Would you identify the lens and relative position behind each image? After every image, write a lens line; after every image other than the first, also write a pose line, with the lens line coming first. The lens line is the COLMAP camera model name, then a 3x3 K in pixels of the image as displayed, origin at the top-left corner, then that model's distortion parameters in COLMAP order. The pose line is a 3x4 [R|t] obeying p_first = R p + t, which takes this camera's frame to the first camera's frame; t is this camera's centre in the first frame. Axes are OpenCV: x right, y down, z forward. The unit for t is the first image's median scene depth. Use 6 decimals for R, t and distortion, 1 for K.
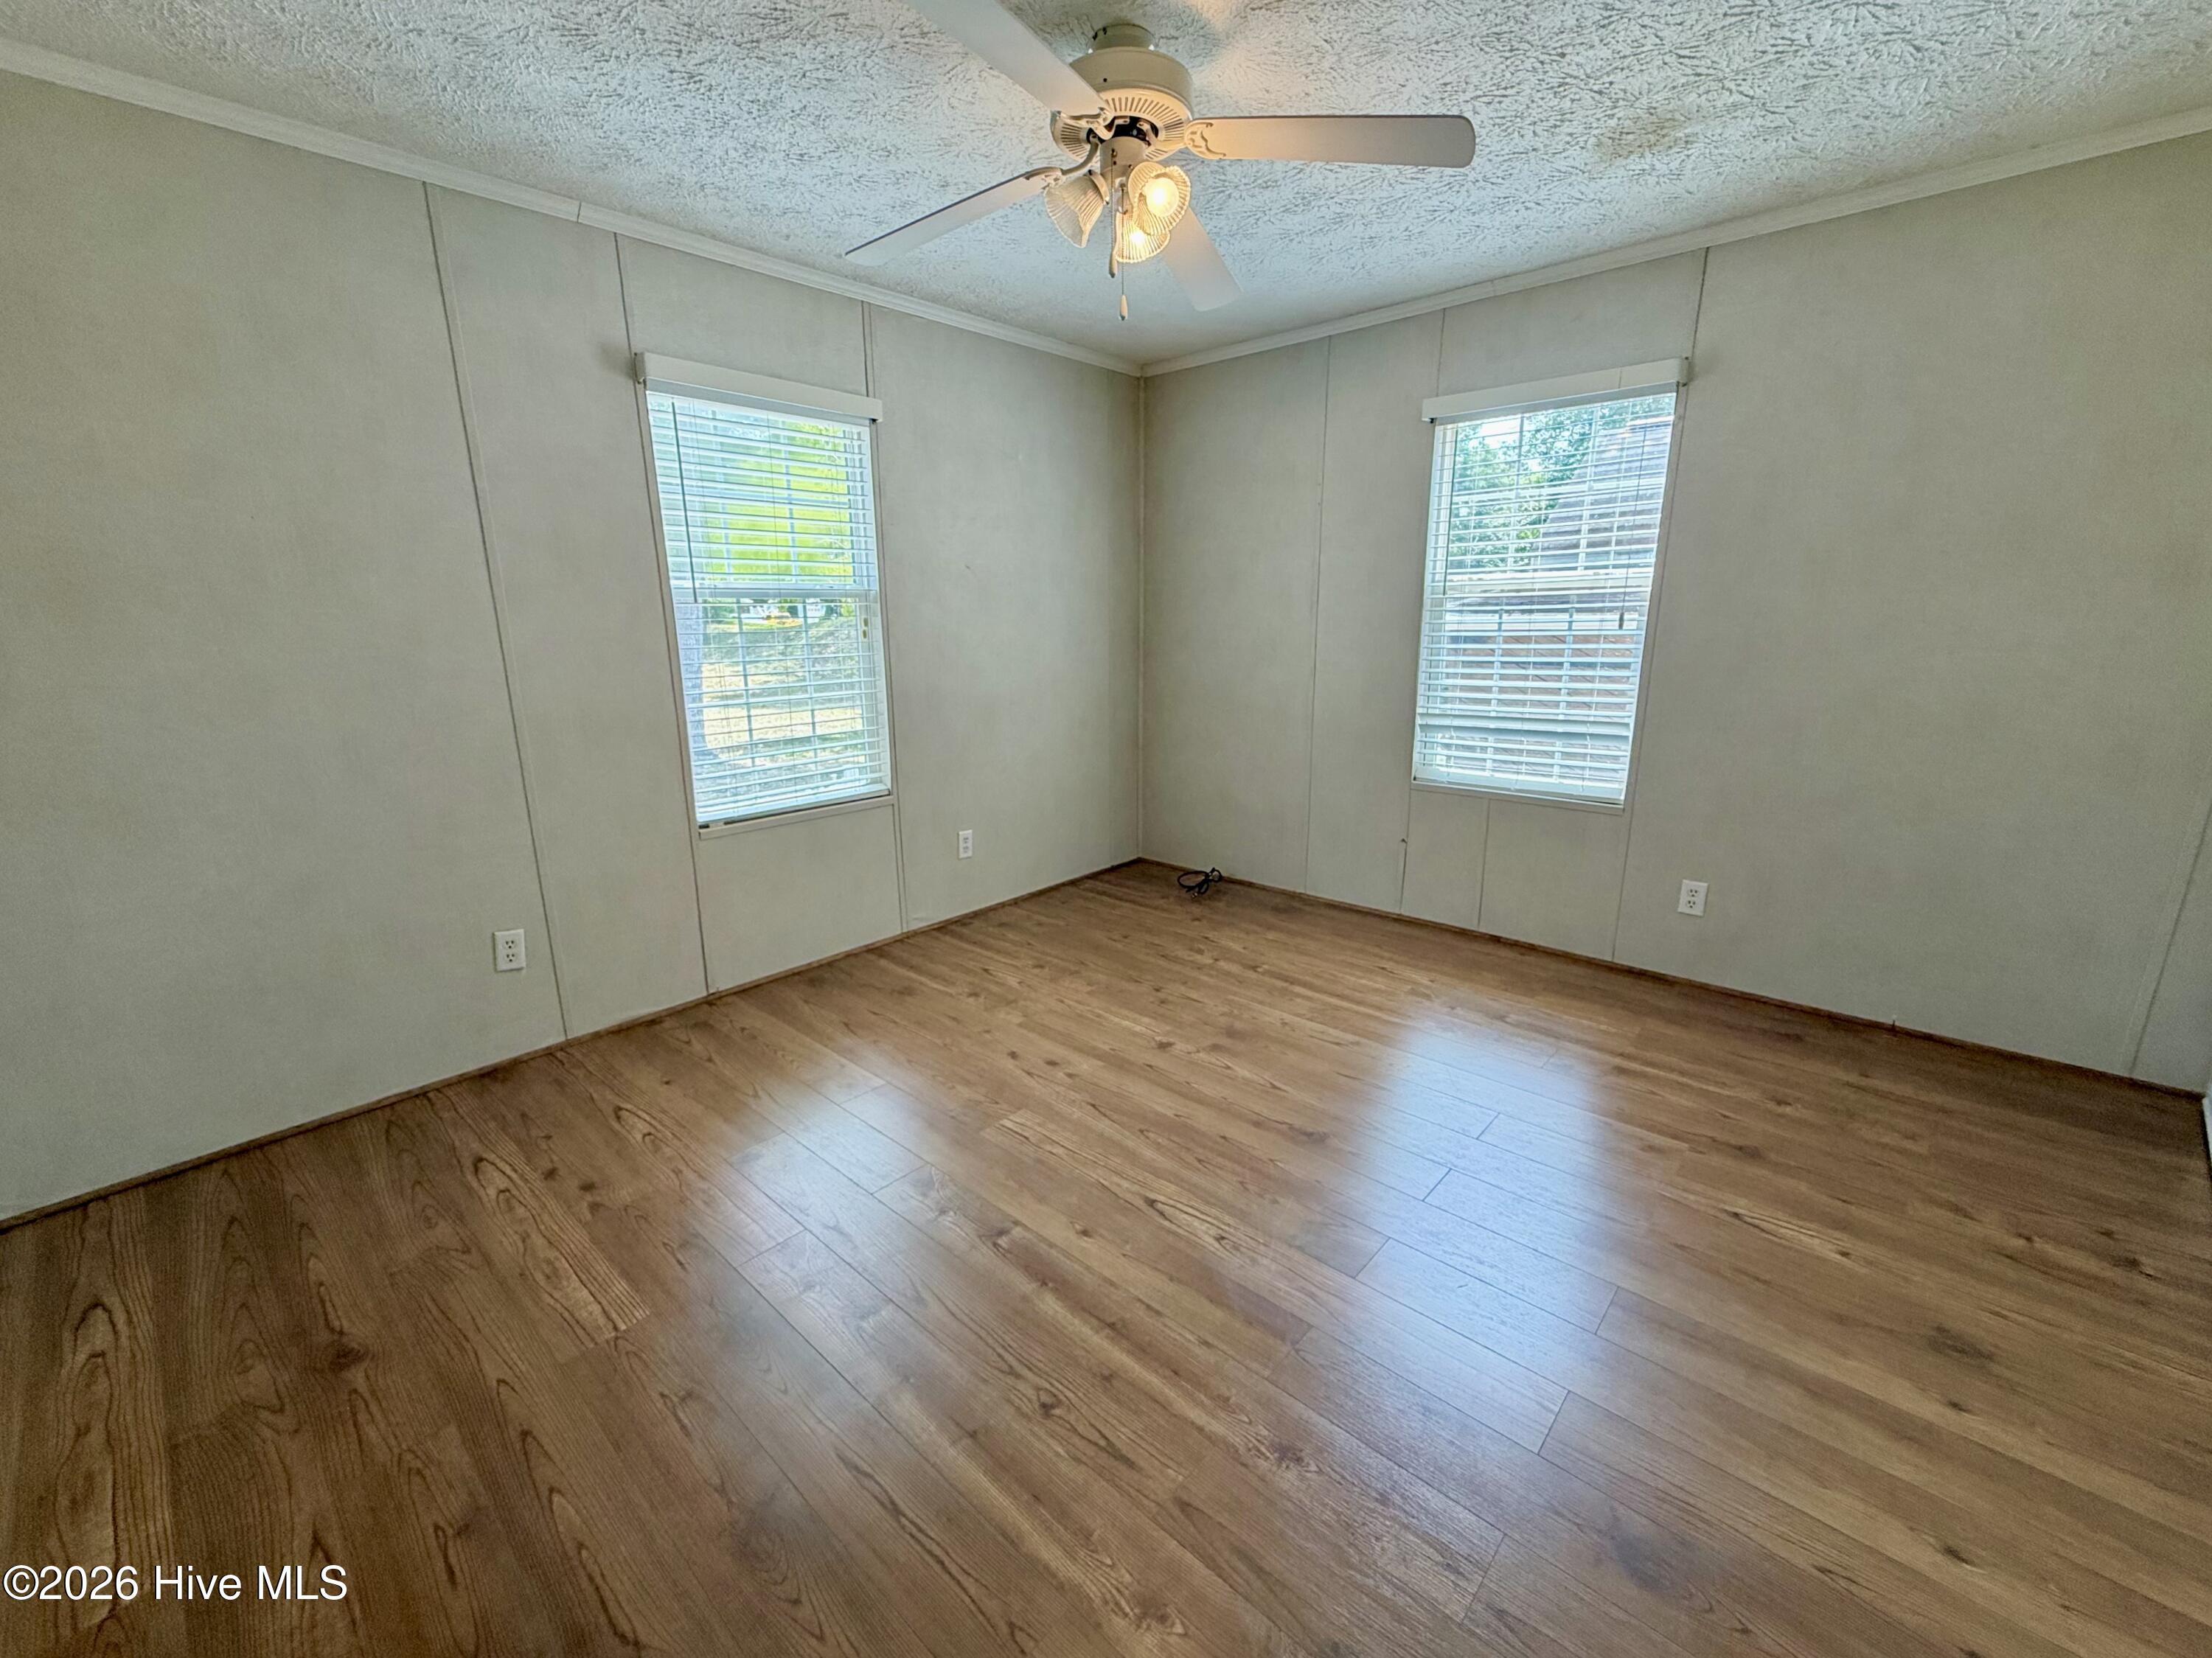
lens RADIAL K [[887.1, 0, 1106.0], [0, 887.1, 829.0], [0, 0, 1]] dist [0.001756, 0.000730]
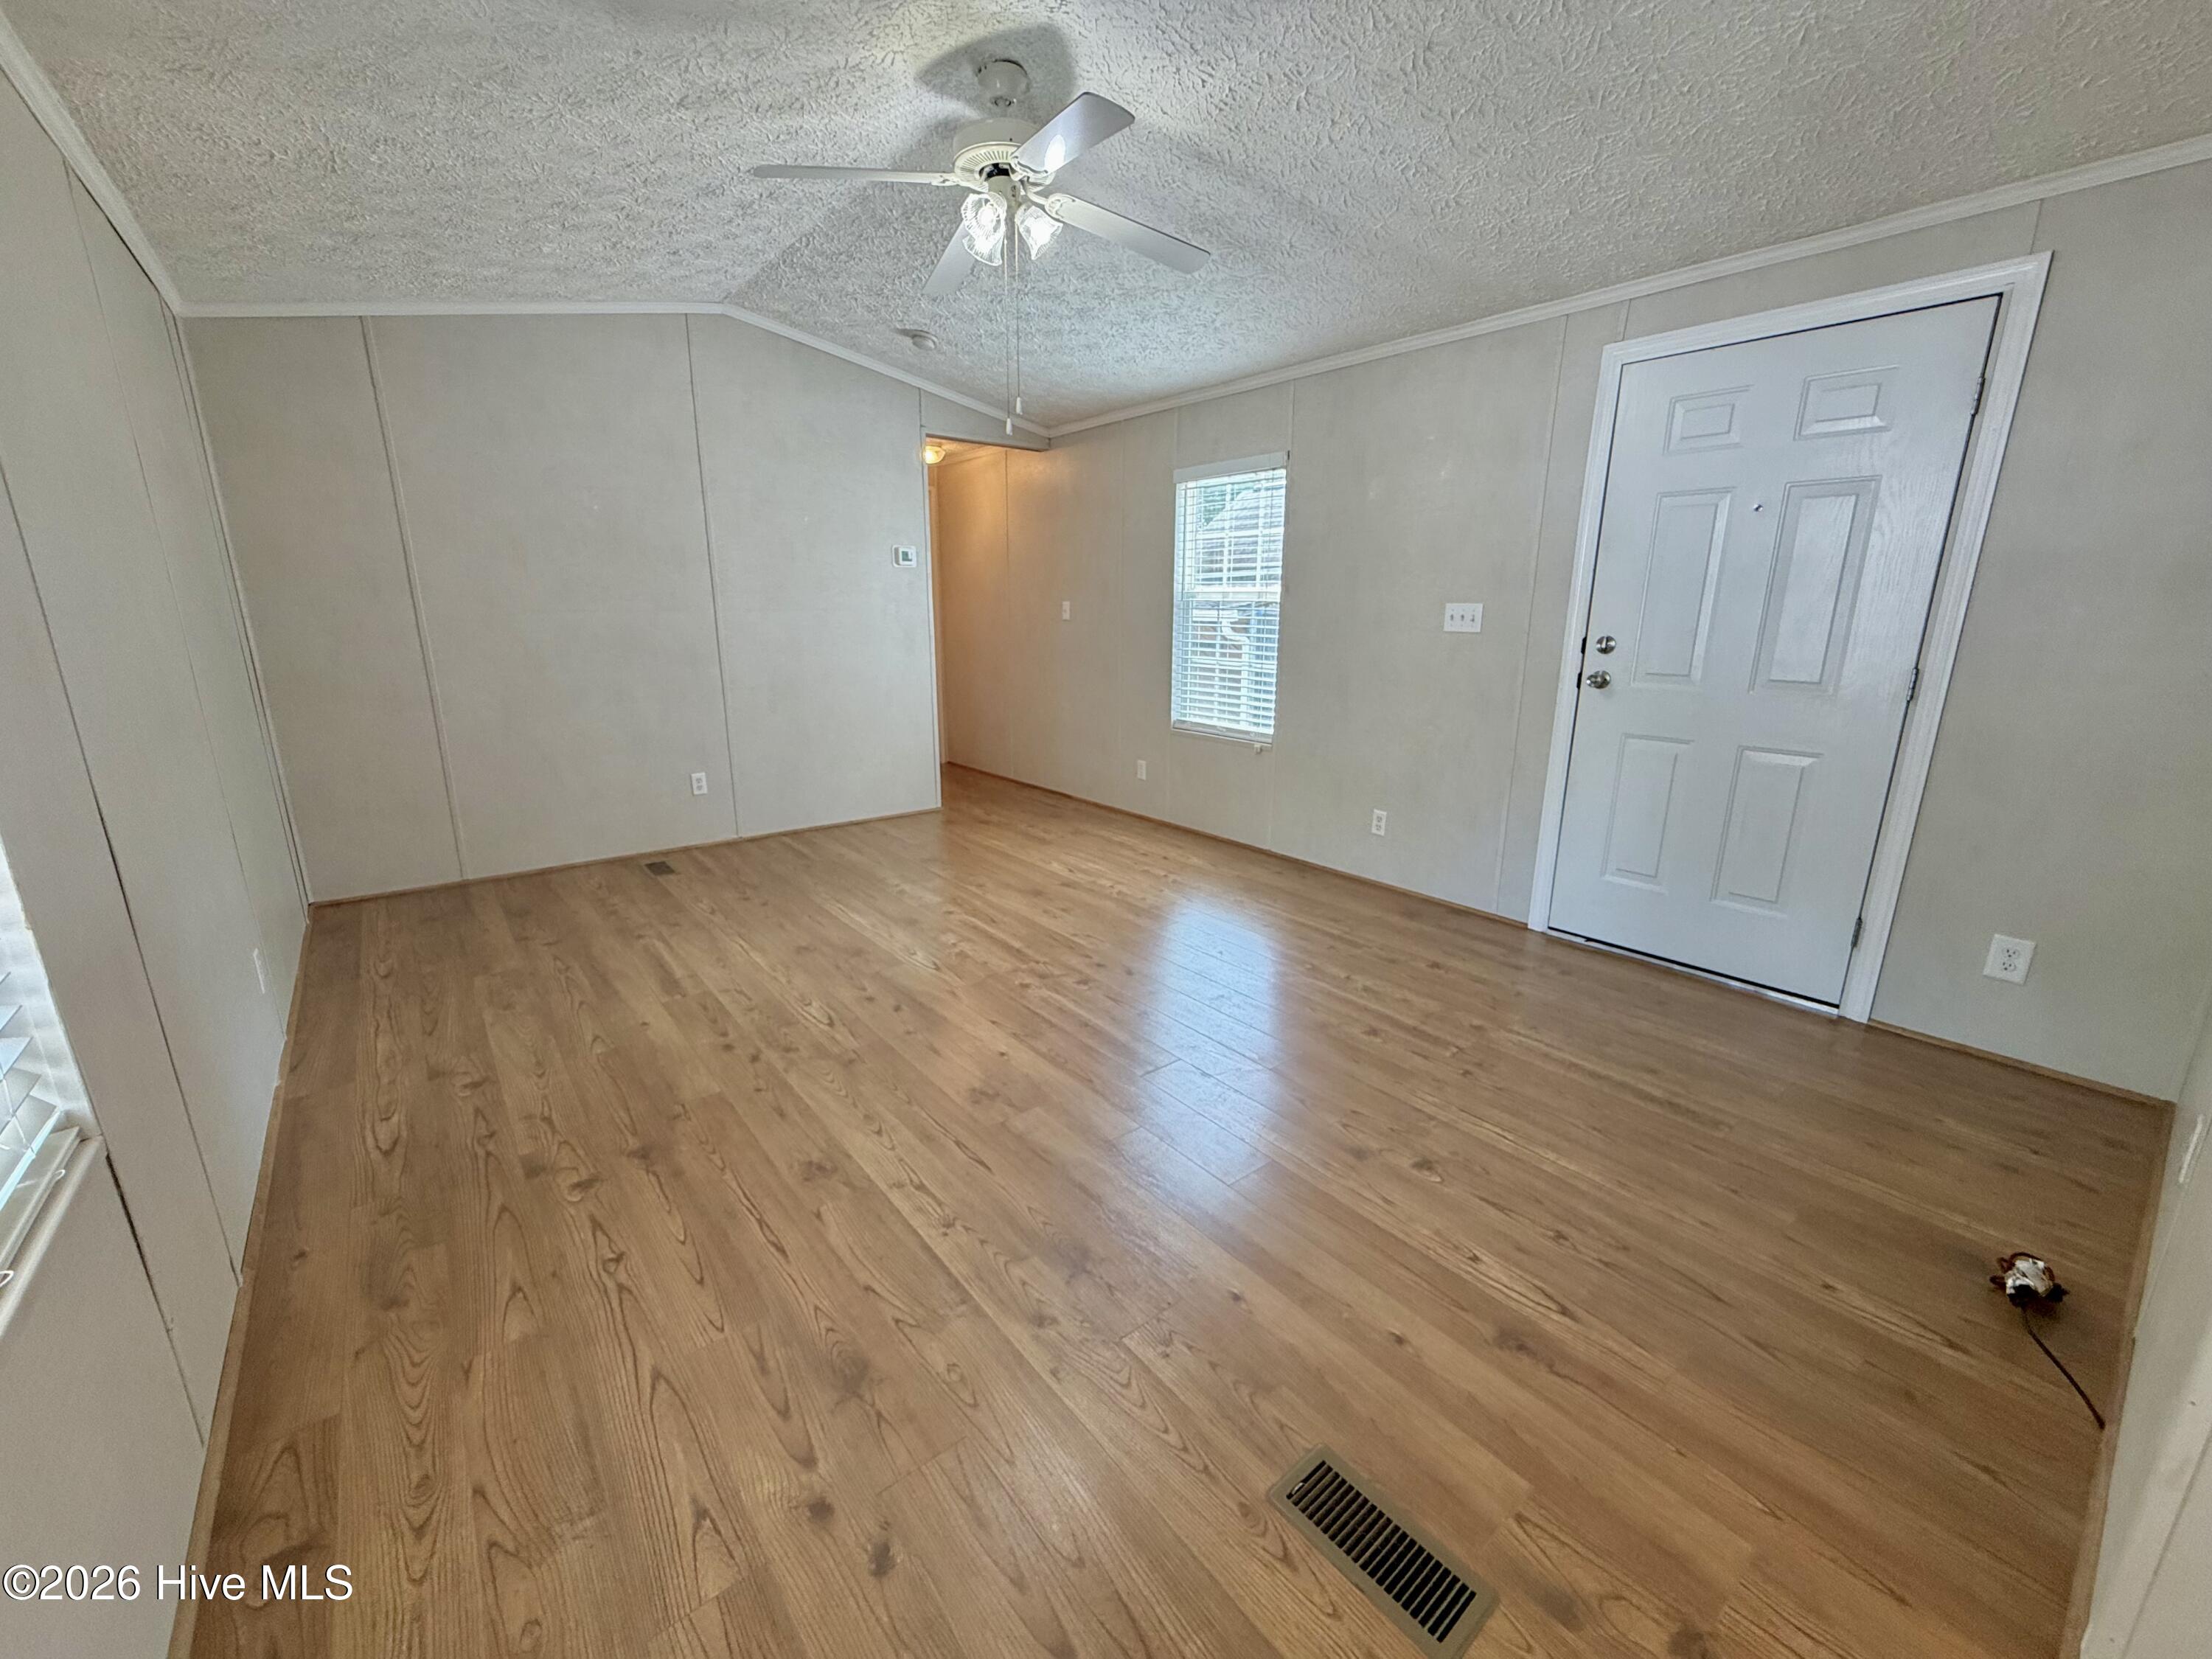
lens RADIAL K [[887.2, 0, 1106.0], [0, 887.2, 829.5], [0, 0, 1]] dist [0.001756, 0.000730]
pose [[0.982740, 0.076205, -0.168565, 0.503375], [-0.074229, 0.997079, 0.018005, 0.099826], [0.169445, -0.005181, 0.985526, -0.455239]]
